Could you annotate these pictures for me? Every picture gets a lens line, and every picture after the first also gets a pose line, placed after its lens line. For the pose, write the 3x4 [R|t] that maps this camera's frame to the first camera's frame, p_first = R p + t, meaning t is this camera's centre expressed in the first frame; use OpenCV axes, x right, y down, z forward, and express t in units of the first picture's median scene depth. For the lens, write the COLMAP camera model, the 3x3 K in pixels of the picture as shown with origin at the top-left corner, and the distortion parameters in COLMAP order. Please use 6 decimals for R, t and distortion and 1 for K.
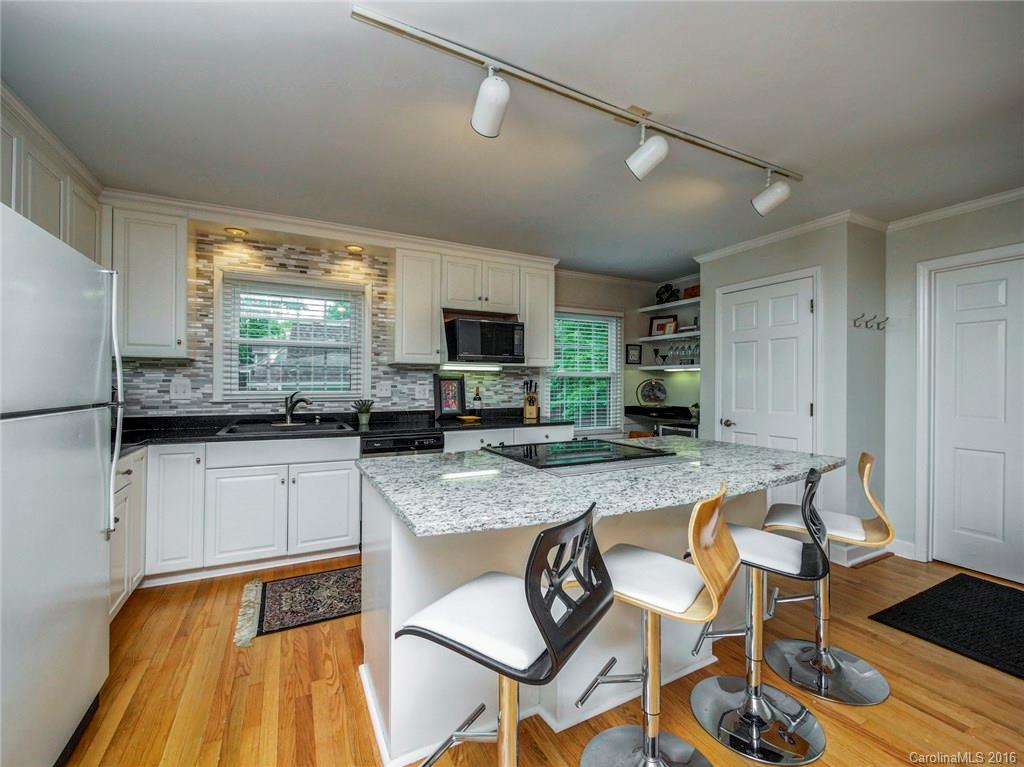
lens RADIAL K [[438.5, 0, 515.5], [0, 438.5, 381.8], [0, 0, 1]] dist [-0.004281, 0.001523]
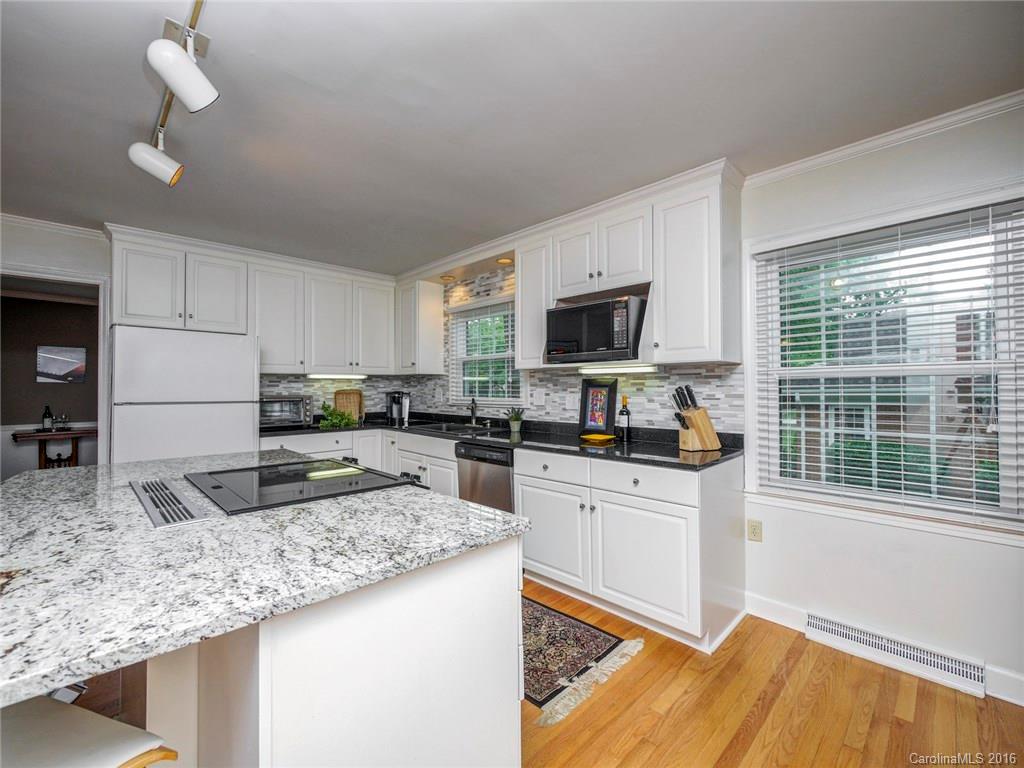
lens RADIAL K [[438.5, 0, 513.0], [0, 438.5, 382.9], [0, 0, 1]] dist [-0.004281, 0.001523]
pose [[0.291842, -0.017353, -0.956309, 0.624662], [0.003546, 0.999848, -0.017061, 0.002157], [0.956460, 0.001588, 0.291859, 0.712712]]
